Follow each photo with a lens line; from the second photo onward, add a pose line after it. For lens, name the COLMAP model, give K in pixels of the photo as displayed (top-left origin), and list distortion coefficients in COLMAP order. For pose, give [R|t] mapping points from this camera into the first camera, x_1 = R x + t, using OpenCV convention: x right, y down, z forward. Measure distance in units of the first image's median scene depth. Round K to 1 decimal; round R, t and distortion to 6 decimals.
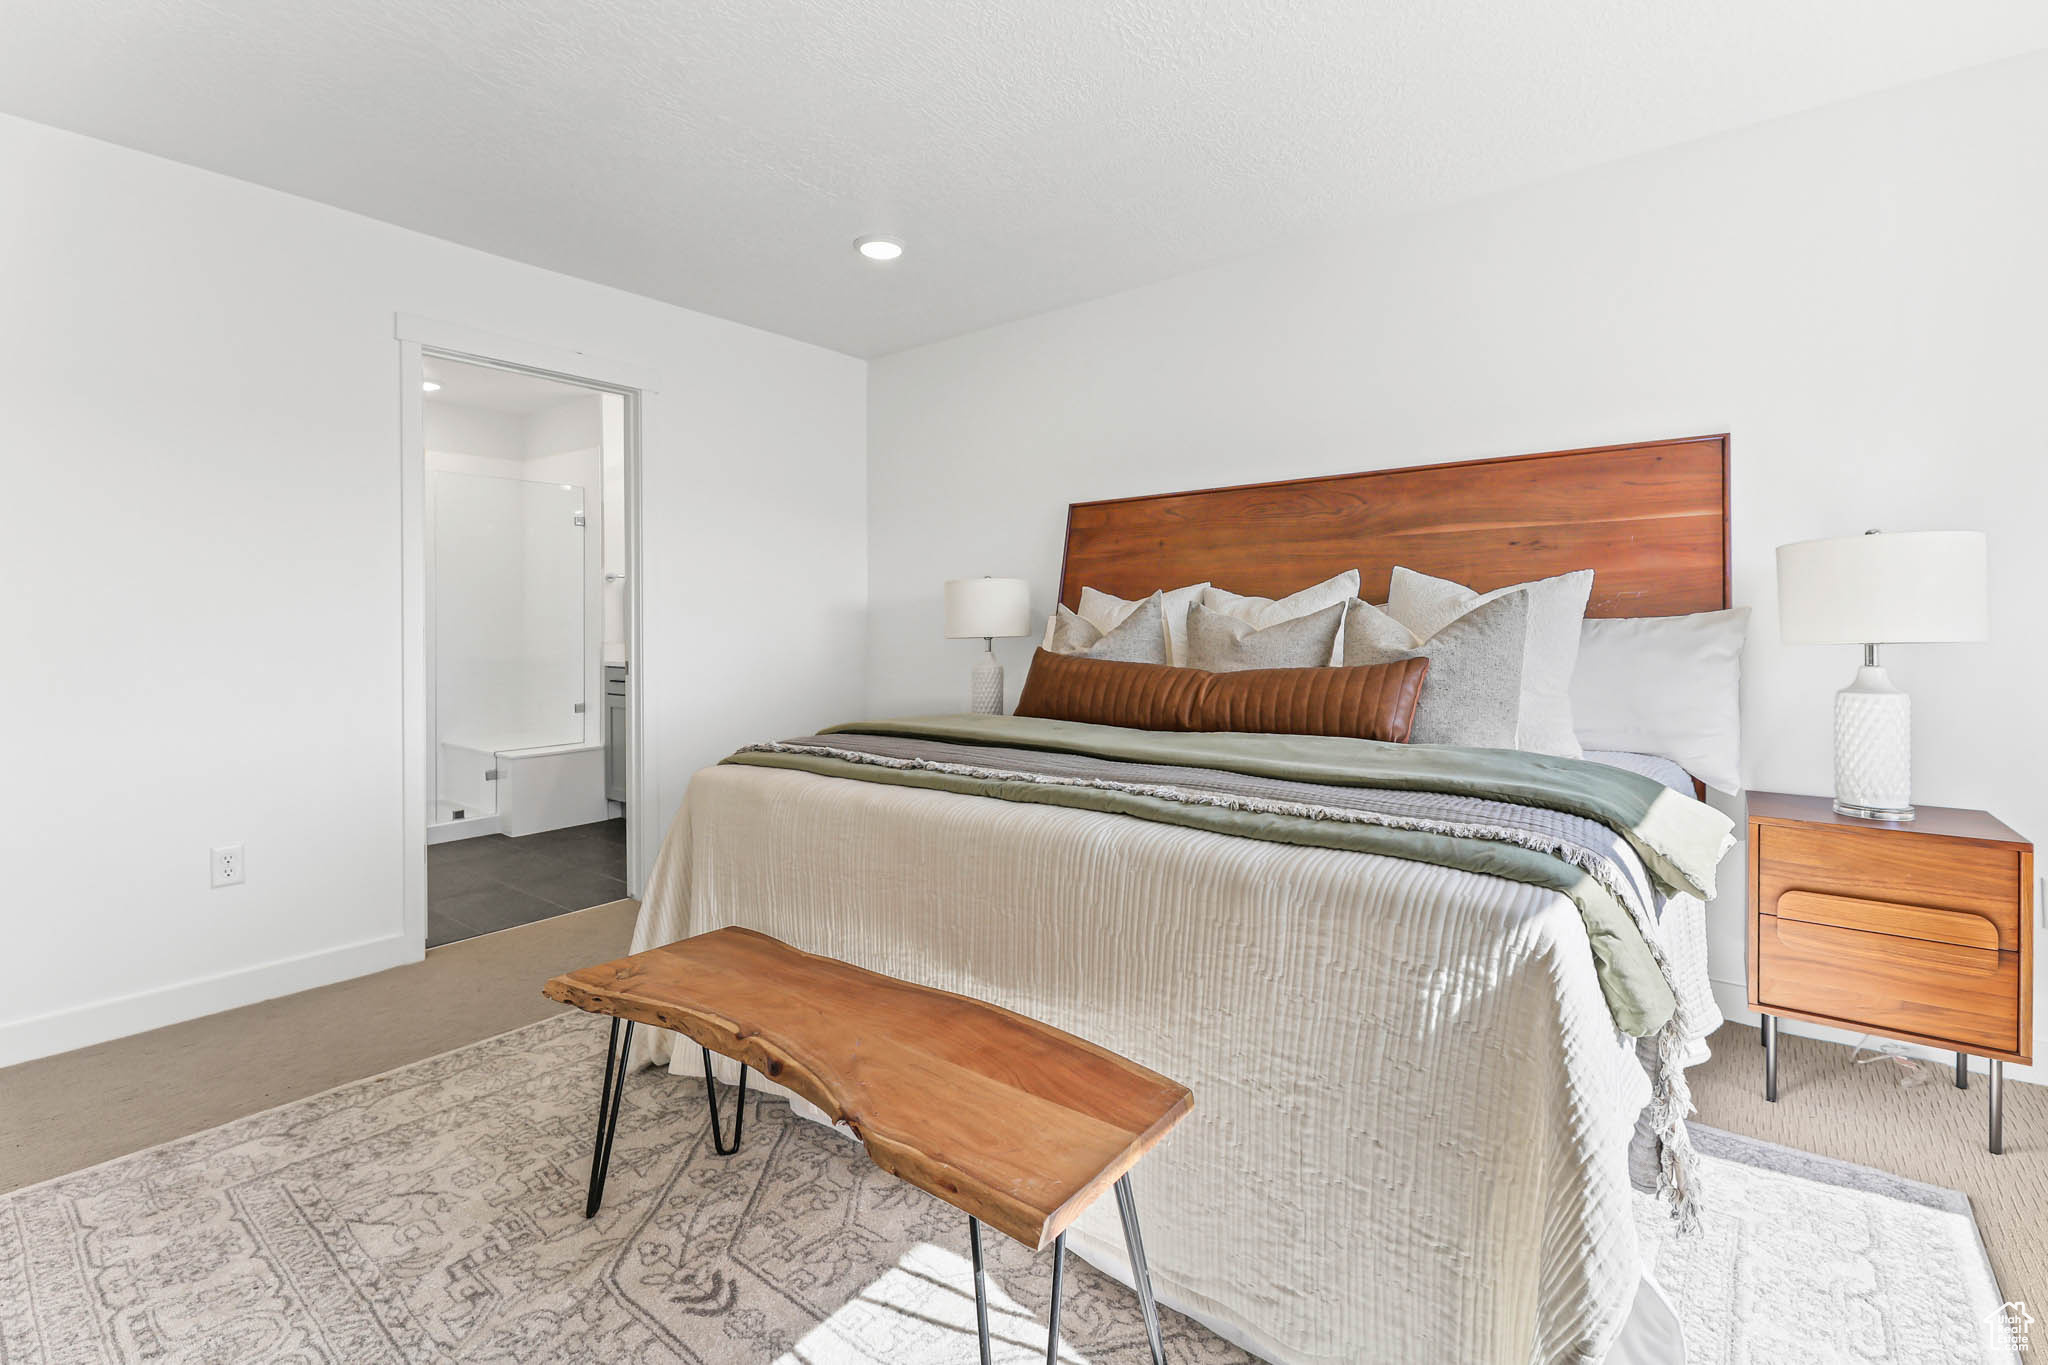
lens RADIAL K [[887.6, 0, 1036.5], [0, 887.6, 652.6], [0, 0, 1]] dist [0.000513, -0.000218]
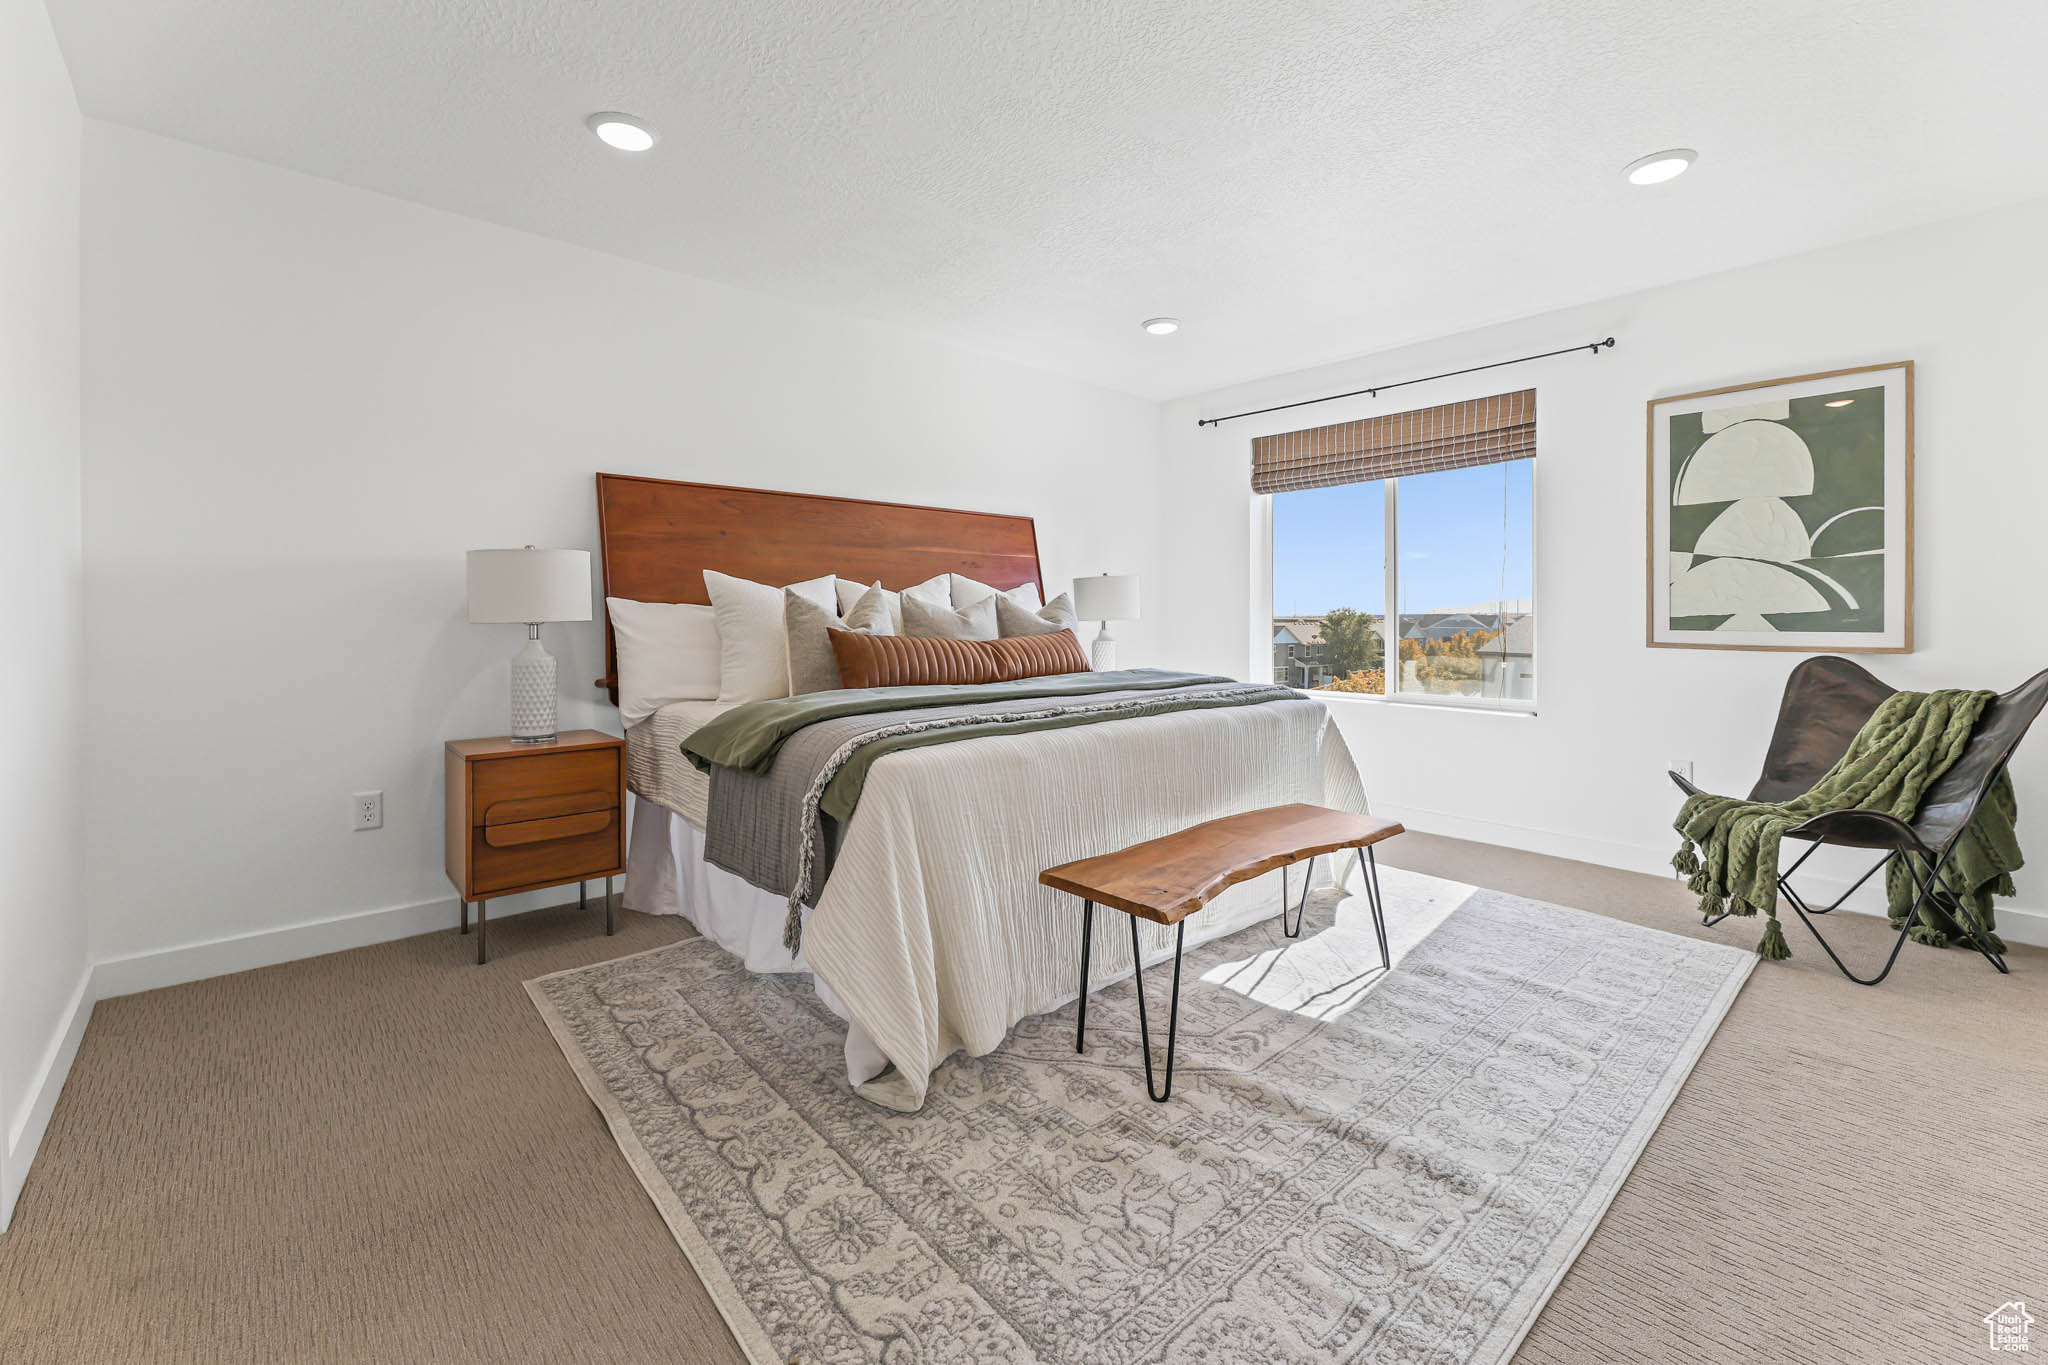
lens RADIAL K [[836.7, 0, 1020.8], [0, 836.7, 636.5], [0, 0, 1]] dist [-0.001753, -0.000826]
pose [[0.196509, -0.020720, 0.980283, -1.108756], [0.025425, 0.999548, 0.016030, -0.006665], [-0.980172, 0.021774, 0.196947, 0.649685]]
